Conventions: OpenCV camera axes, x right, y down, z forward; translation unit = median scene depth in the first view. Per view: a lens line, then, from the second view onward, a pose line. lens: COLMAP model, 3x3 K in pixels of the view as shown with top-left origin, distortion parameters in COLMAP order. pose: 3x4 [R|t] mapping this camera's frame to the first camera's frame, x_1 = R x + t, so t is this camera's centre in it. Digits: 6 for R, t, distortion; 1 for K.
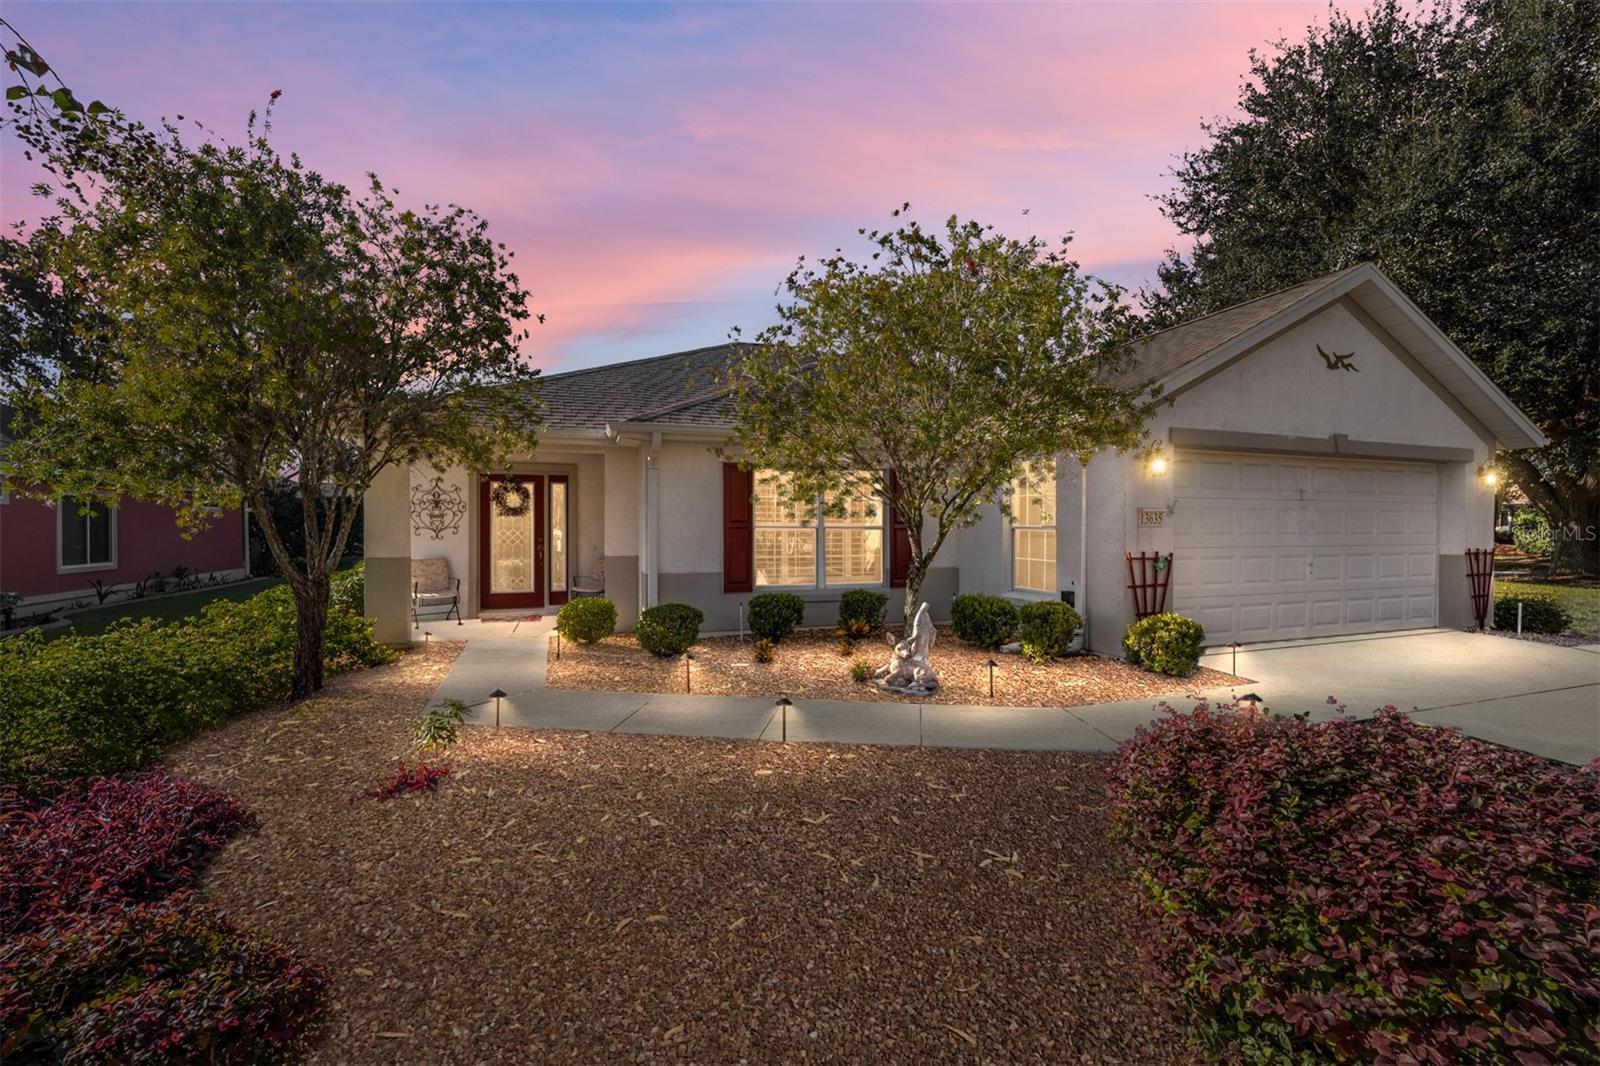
lens RADIAL K [[646.0, 0, 800.0], [0, 646.0, 534.2], [0, 0, 1]] dist [-0.016358, -0.000775]
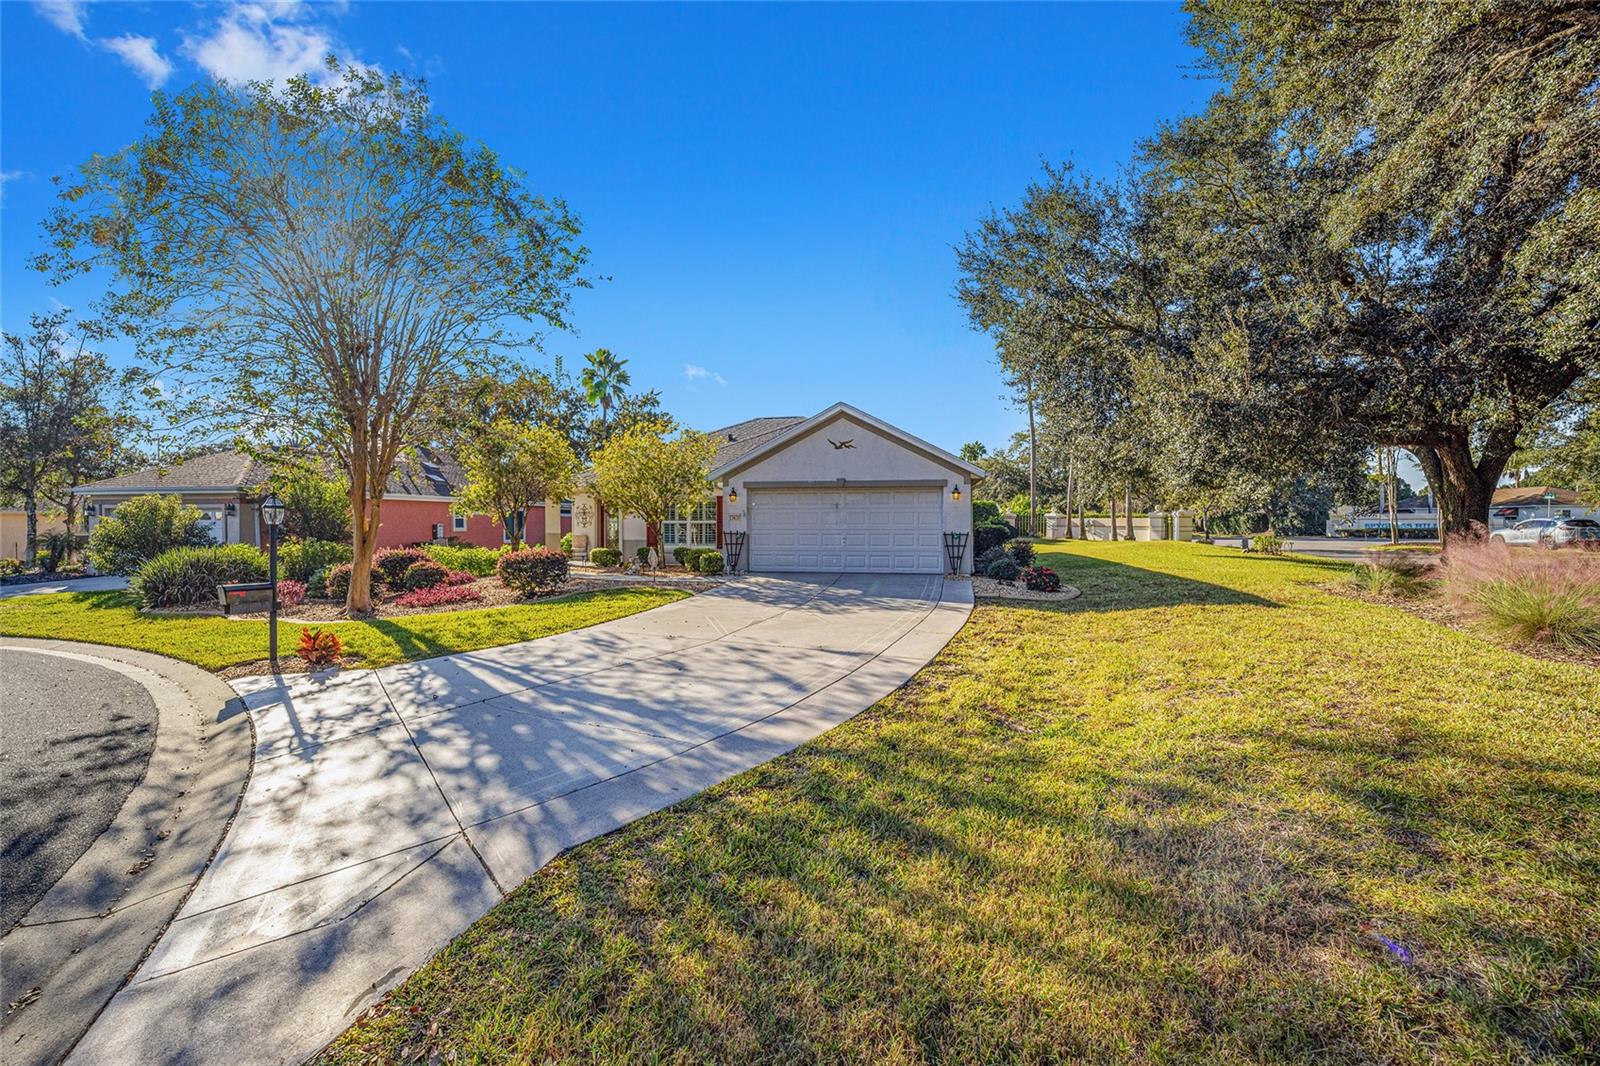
lens RADIAL K [[646.0, 0, 803.3], [0, 646.0, 528.0], [0, 0, 1]] dist [-0.016358, -0.000775]
pose [[0.864688, 0.002432, -0.502304, 1.486163], [-0.007639, 0.999936, -0.008309, 0.025579], [0.502252, 0.011021, 0.864651, -0.783346]]
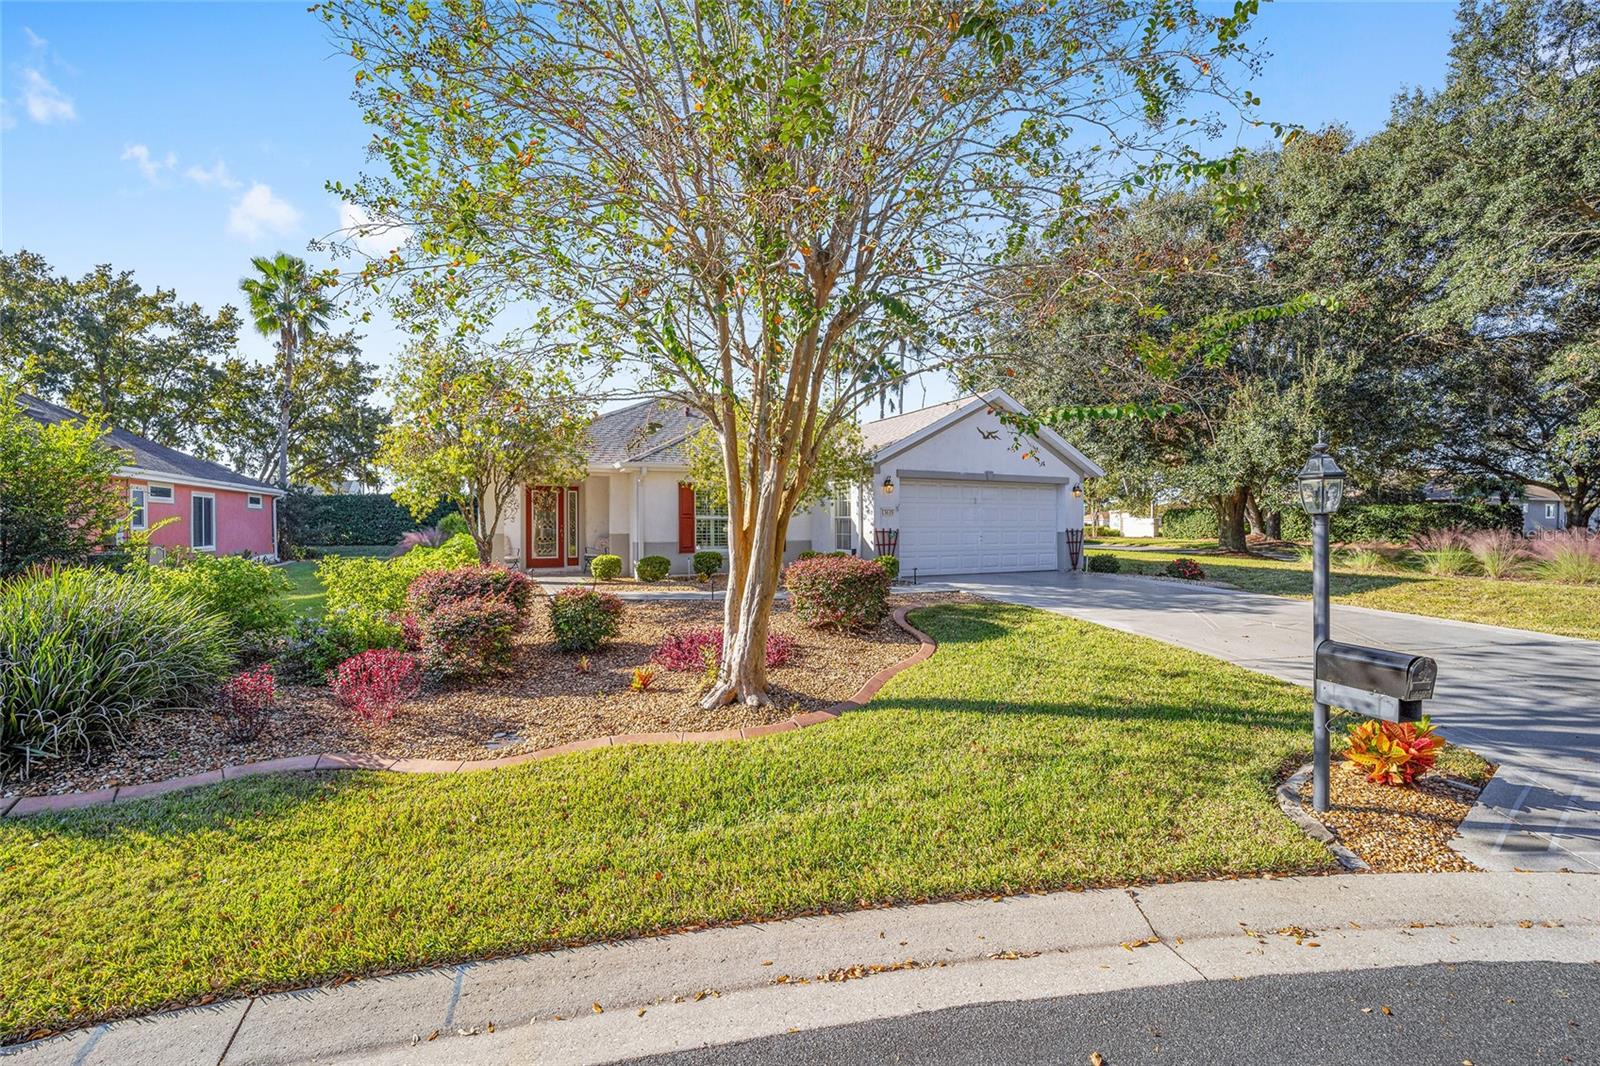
lens RADIAL K [[646.0, 0, 794.3], [0, 646.0, 522.3], [0, 0, 1]] dist [-0.016358, -0.000775]
pose [[0.994262, 0.001184, 0.106964, 0.011360], [0.000771, 0.999834, -0.018225, 0.032330], [-0.106968, 0.018203, 0.994096, -0.767690]]
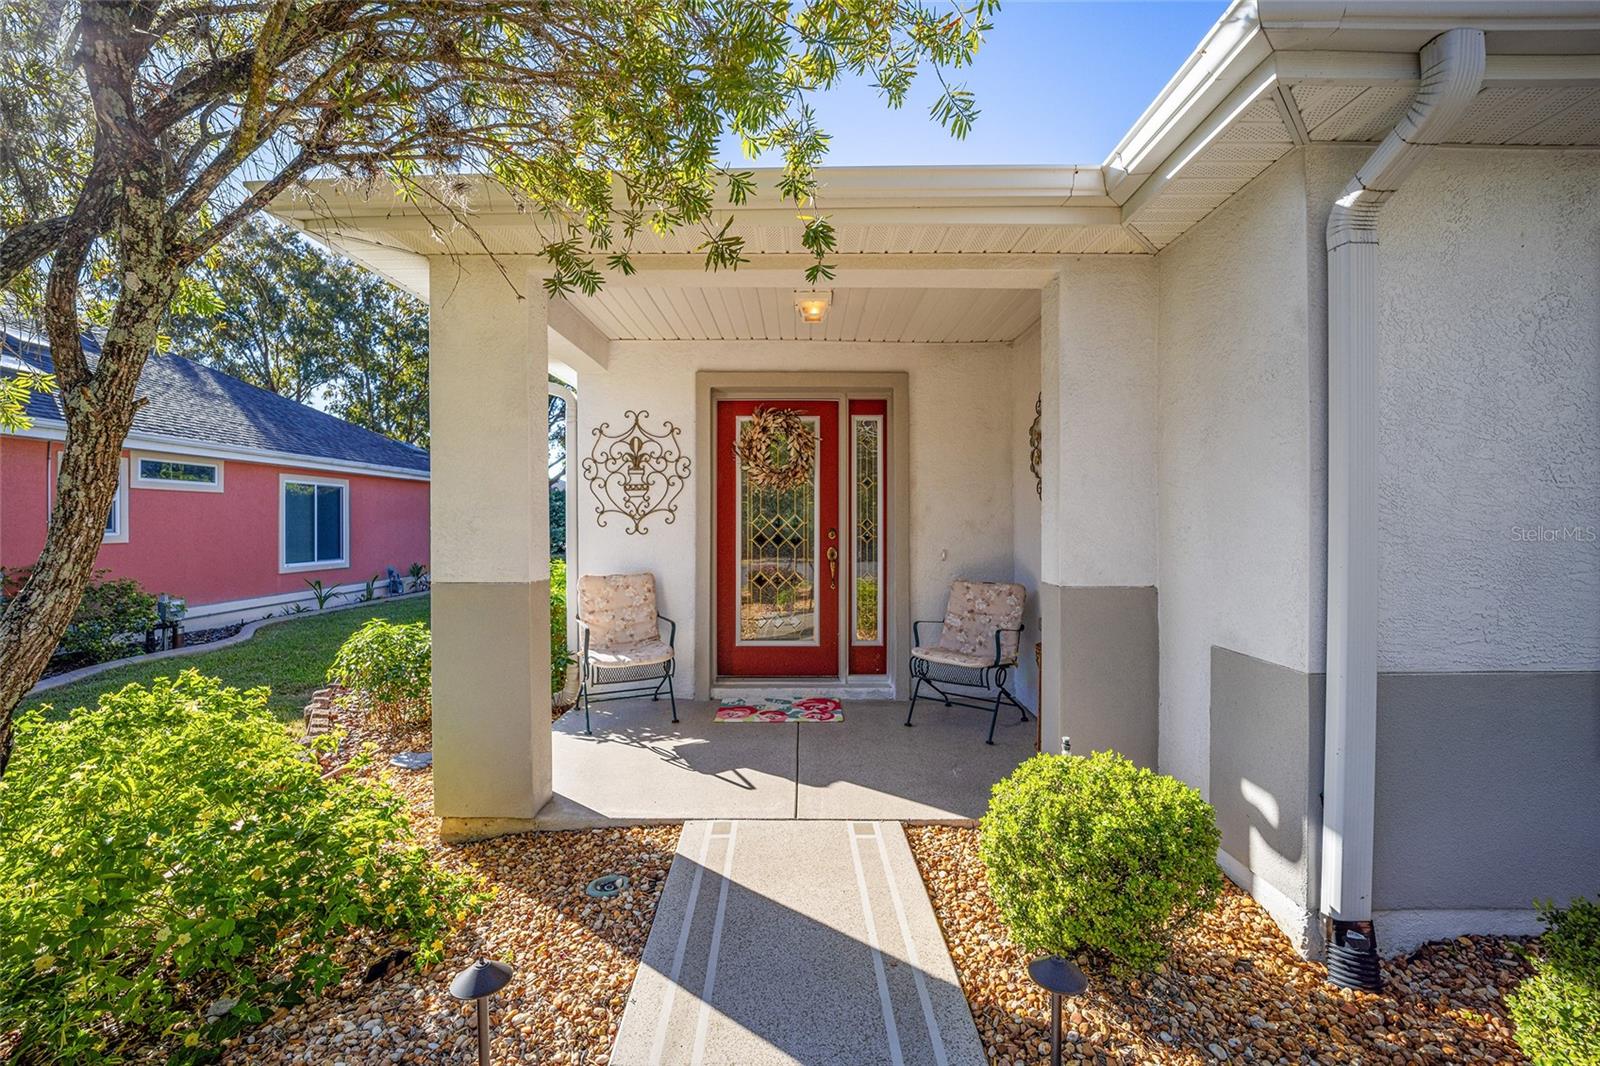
lens RADIAL K [[646.0, 0, 796.6], [0, 646.0, 528.4], [0, 0, 1]] dist [-0.016358, -0.000775]
pose [[0.938766, -0.000349, -0.344555, -0.286326], [-0.000759, 0.999995, -0.003082, 0.004619], [0.344554, 0.003155, 0.938761, 0.589645]]
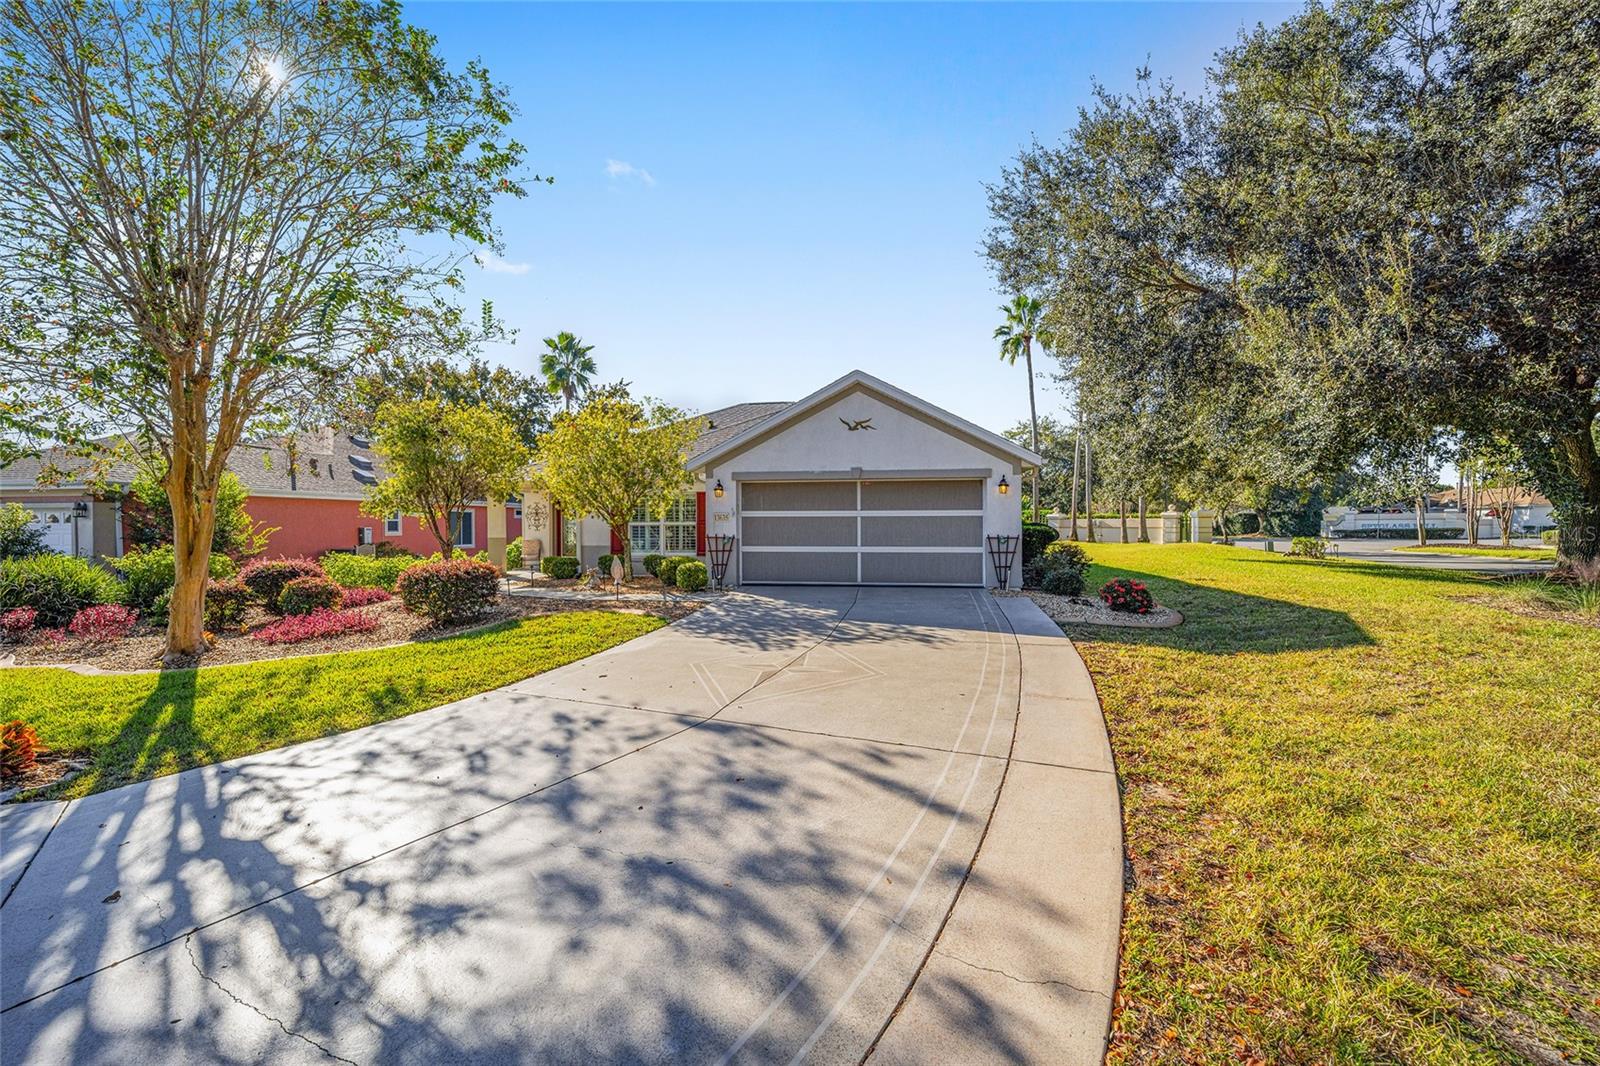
lens RADIAL K [[646.0, 0, 802.6], [0, 646.0, 532.2], [0, 0, 1]] dist [-0.016358, -0.000775]
pose [[0.884104, 0.000800, -0.467290, 1.234675], [-0.003949, 0.999976, -0.005760, 0.022397], [0.467274, 0.006938, 0.884085, -0.490016]]
